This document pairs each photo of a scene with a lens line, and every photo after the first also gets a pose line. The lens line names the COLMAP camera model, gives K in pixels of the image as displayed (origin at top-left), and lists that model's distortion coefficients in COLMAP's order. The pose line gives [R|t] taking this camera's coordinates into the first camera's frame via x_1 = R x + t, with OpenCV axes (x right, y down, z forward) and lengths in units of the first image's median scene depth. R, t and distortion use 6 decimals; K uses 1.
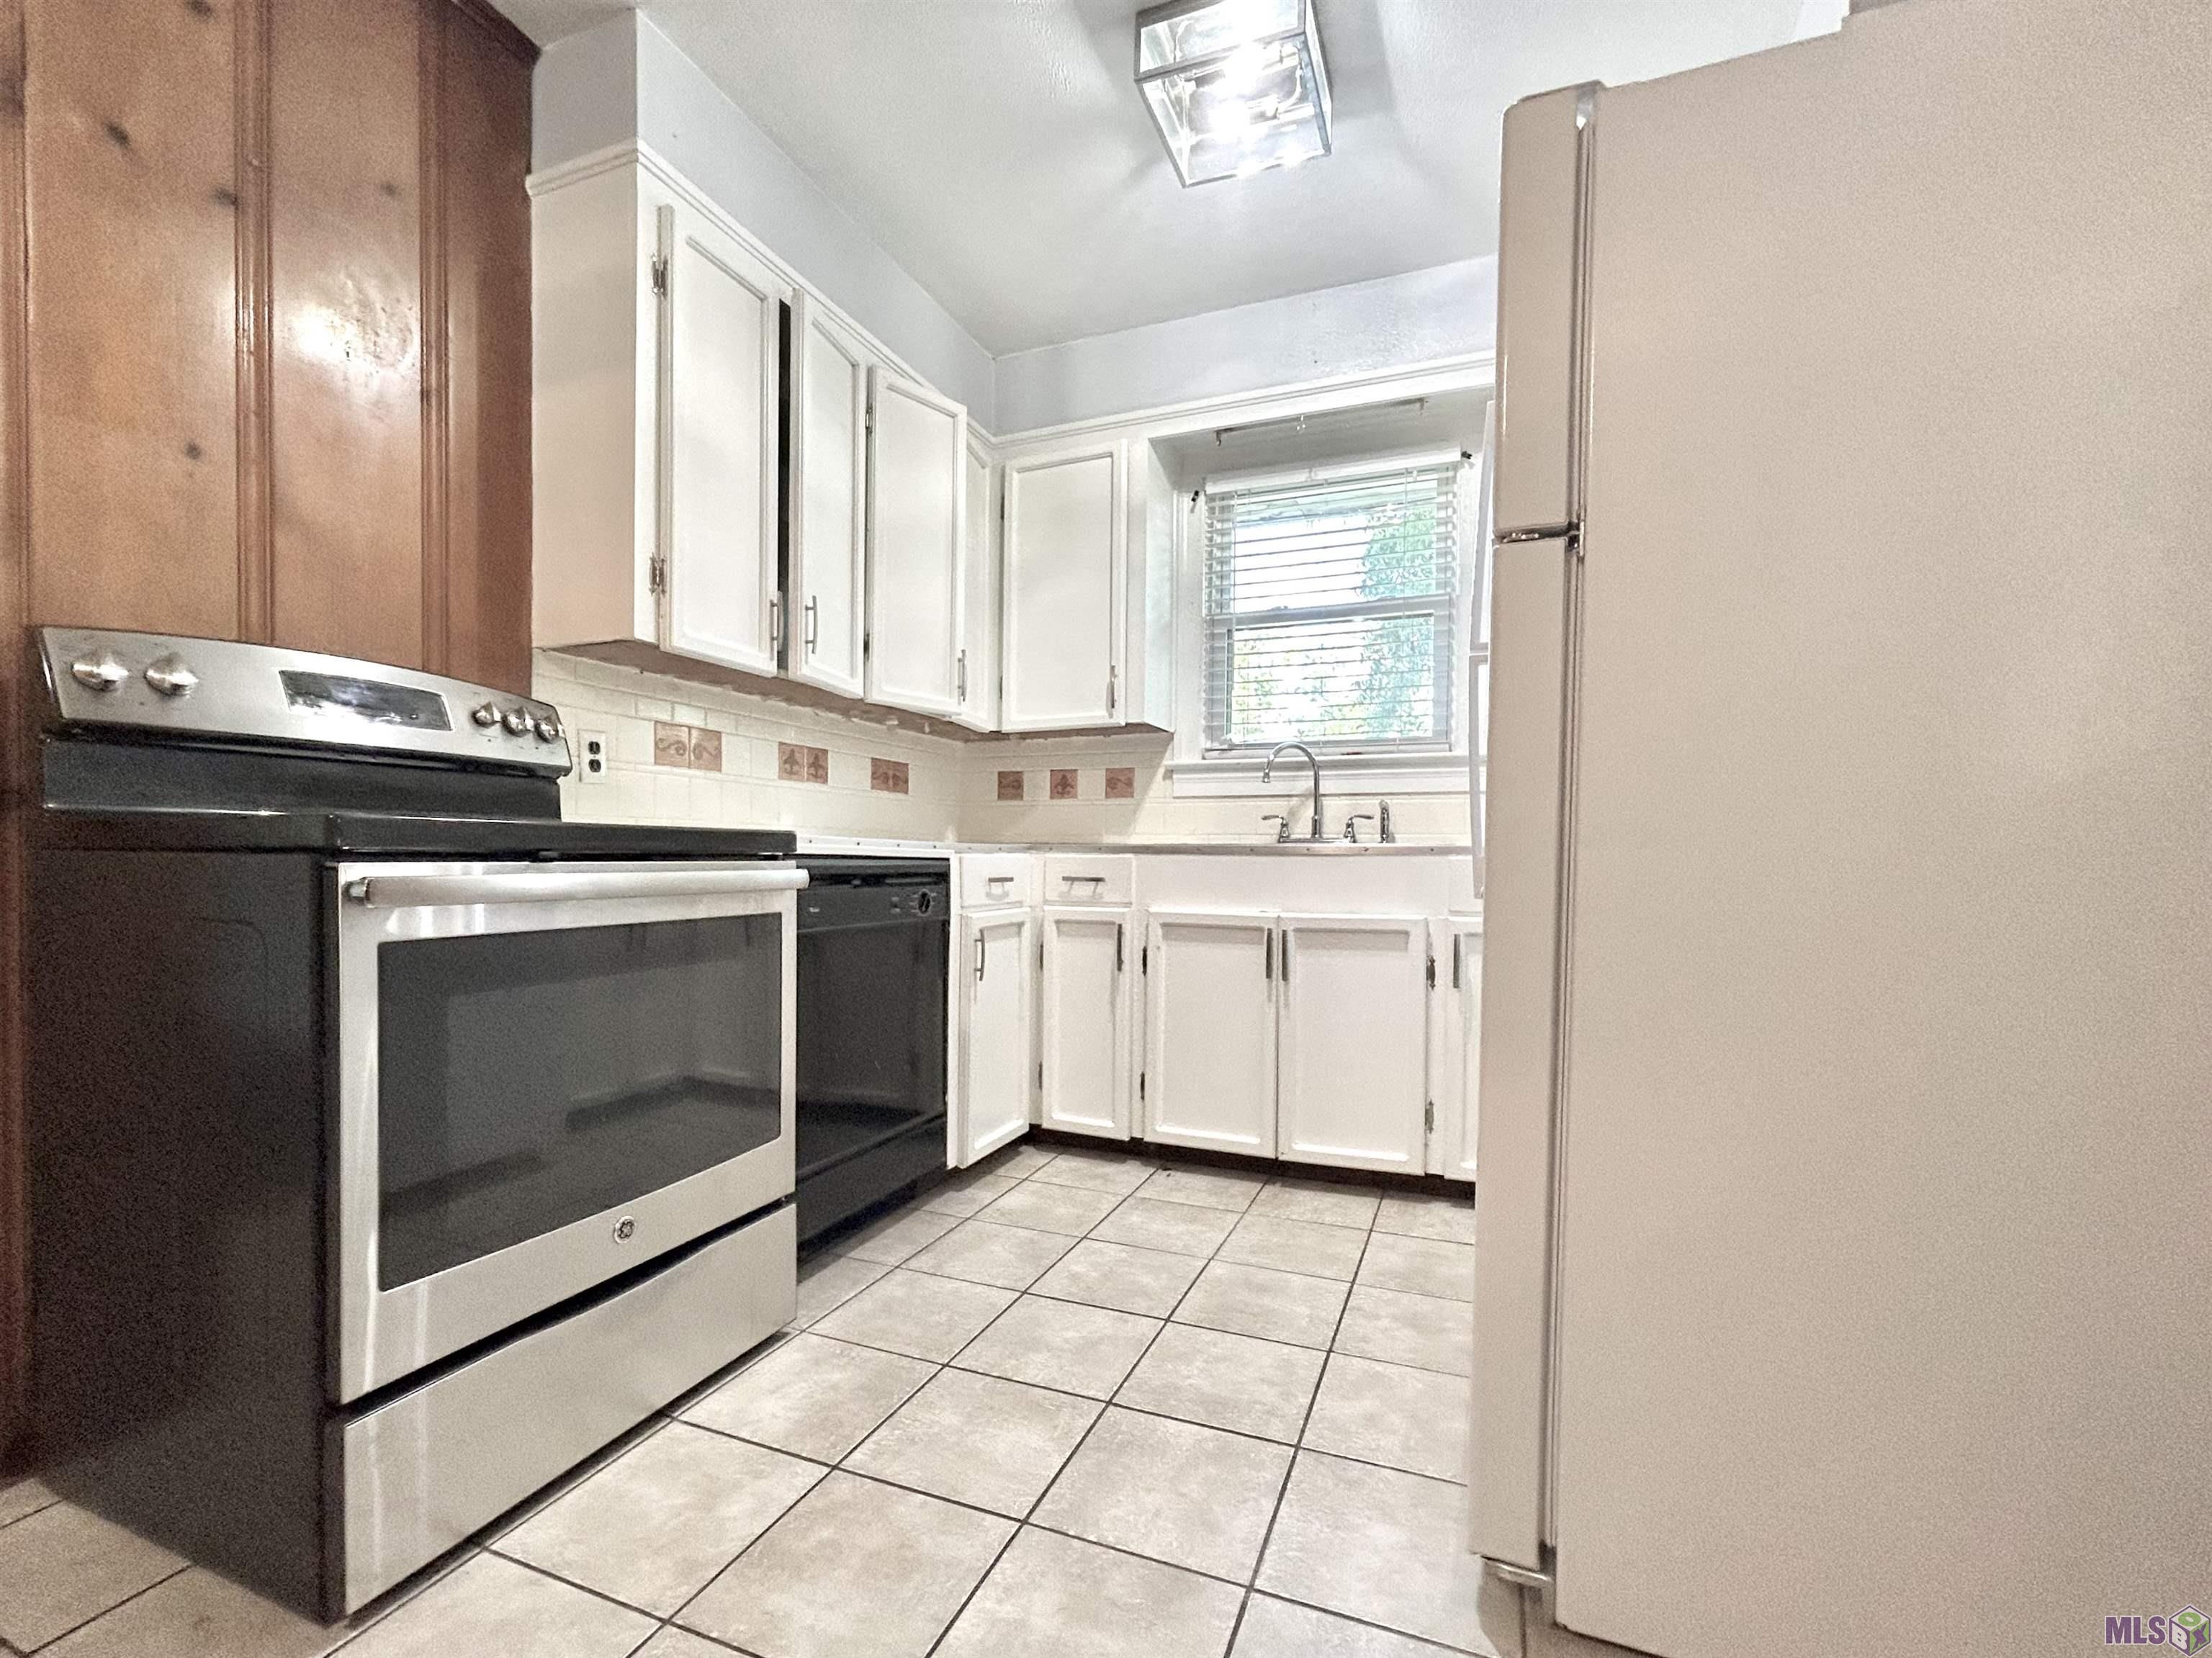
lens RADIAL K [[979.3, 0, 1100.9], [0, 979.3, 875.8], [0, 0, 1]] dist [0.011855, -0.000022]
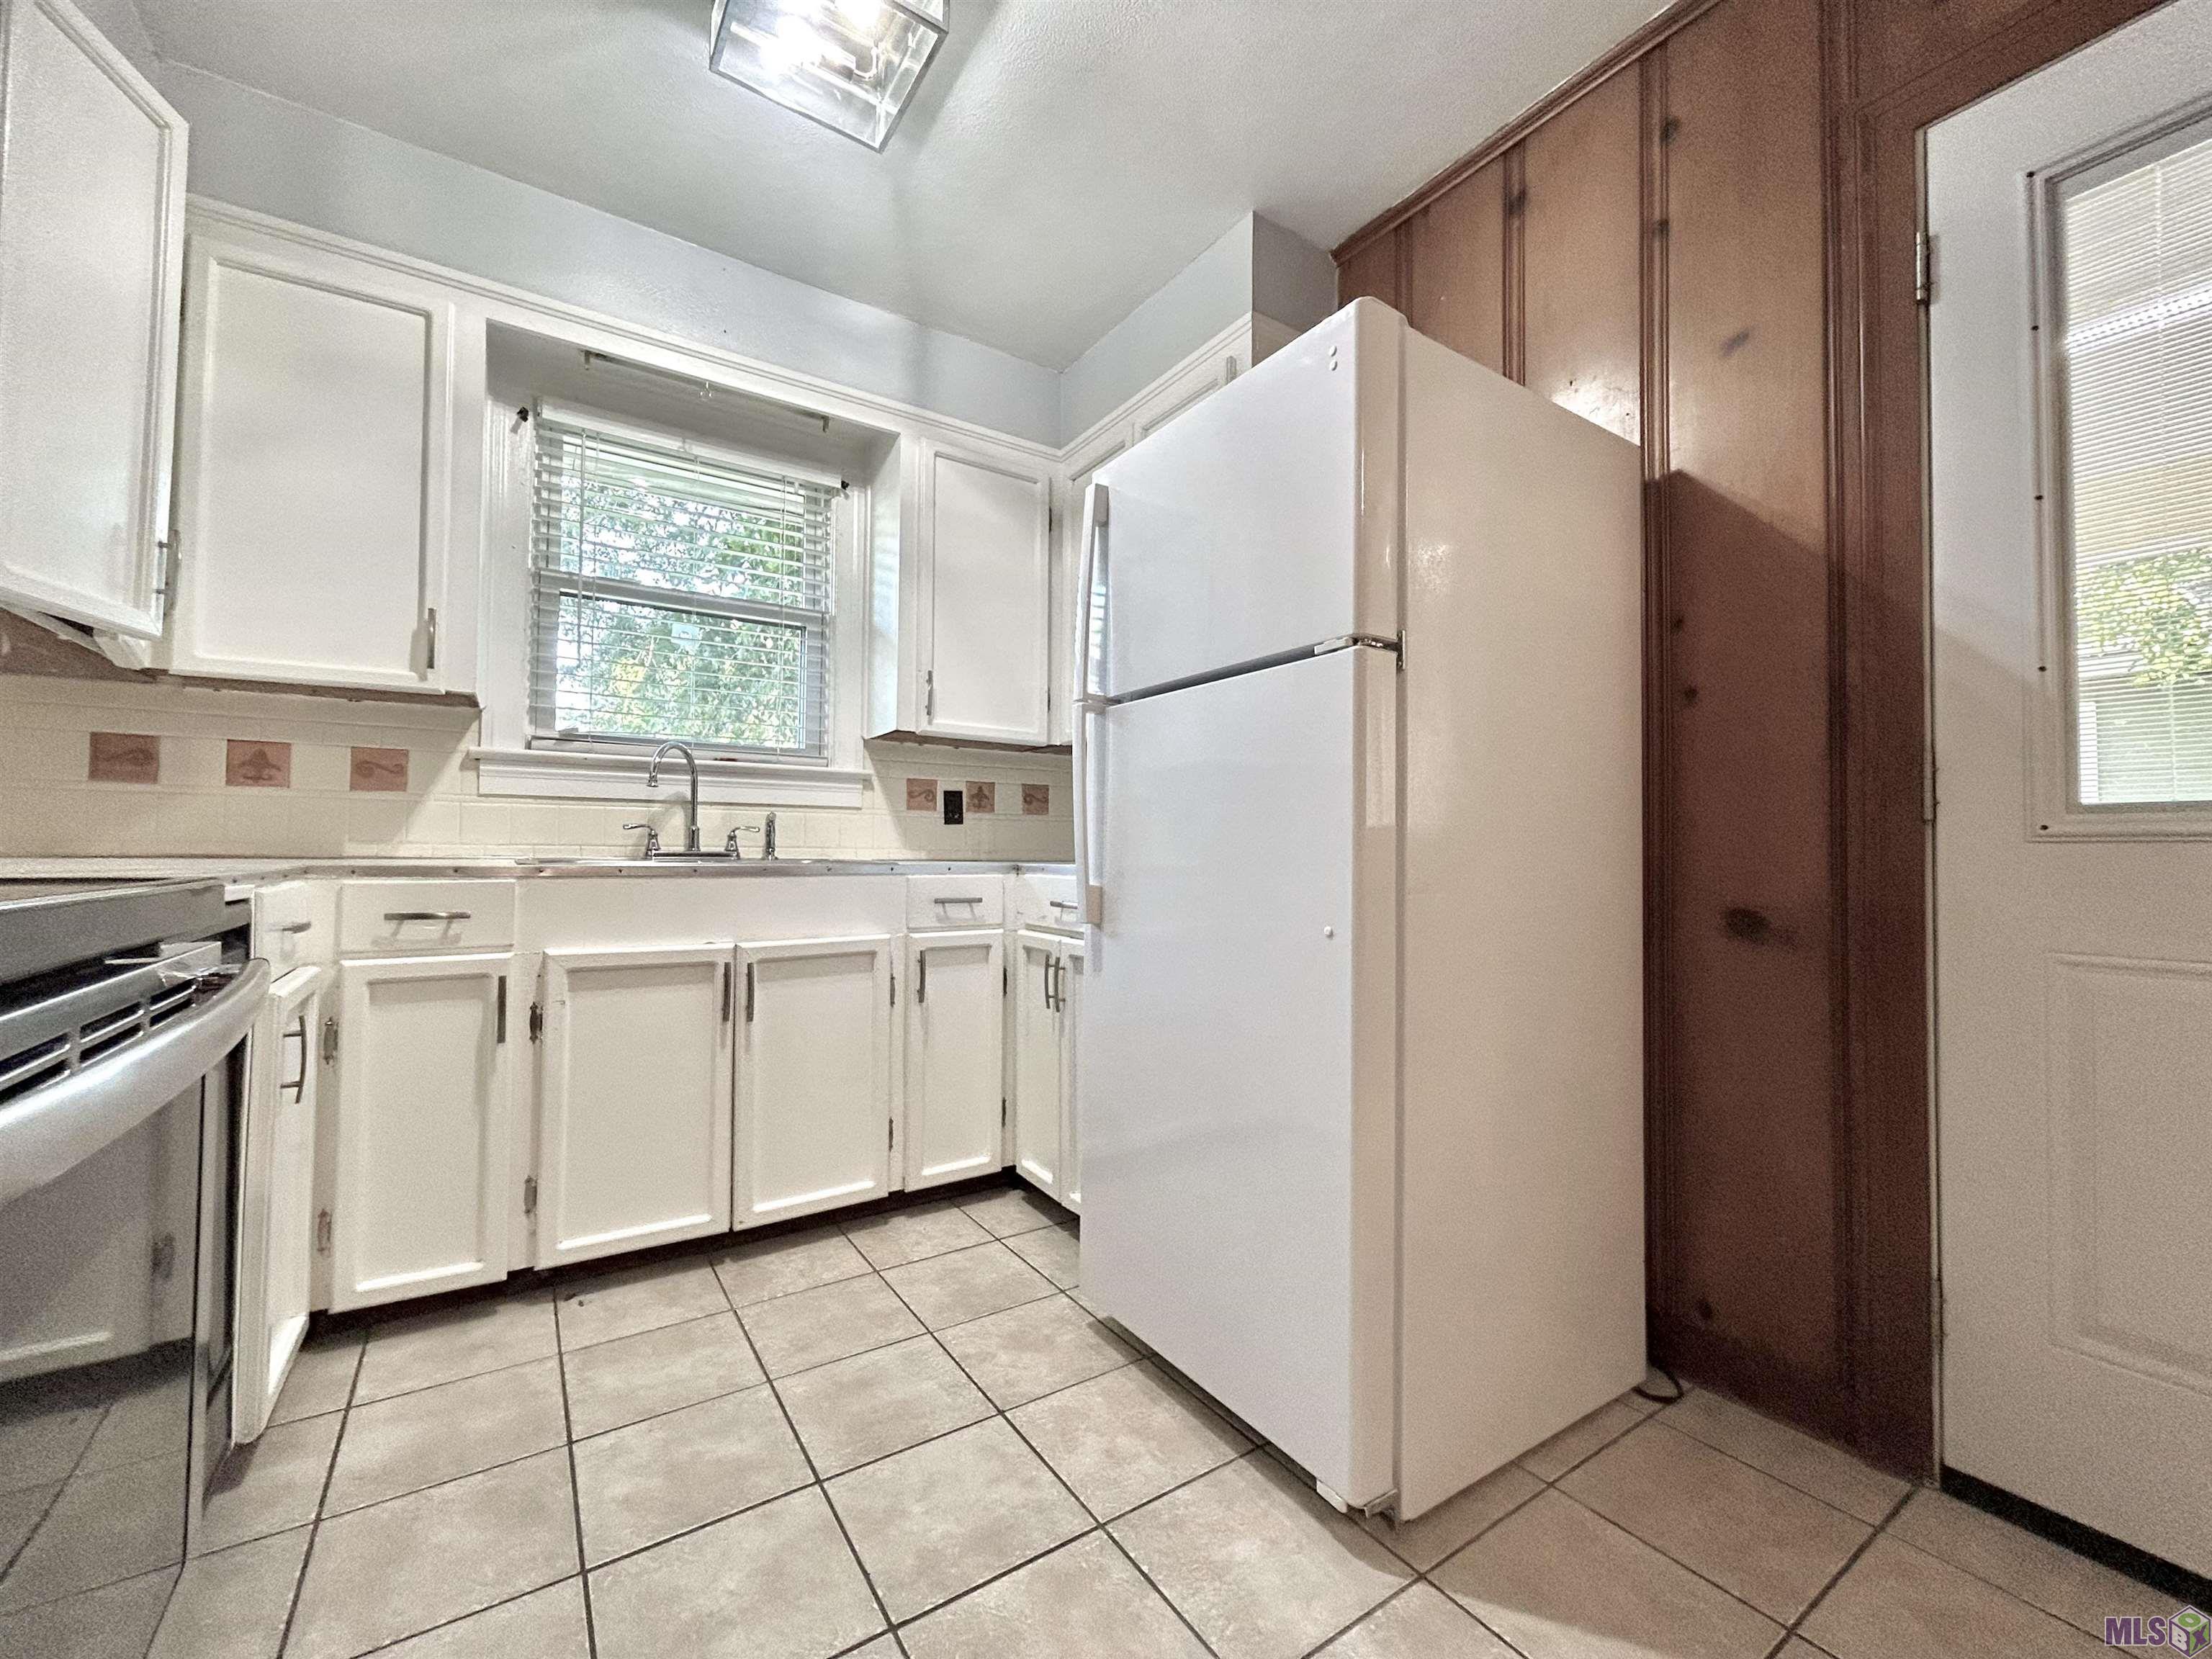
lens RADIAL K [[904.4, 0, 1106.0], [0, 904.4, 829.5], [0, 0, 1]] dist [-0.002370, 0.004506]
pose [[0.564064, 0.017550, 0.825545, -0.269635], [0.012421, 0.999481, -0.029734, -0.031788], [-0.825638, 0.027026, 0.563553, 0.250019]]
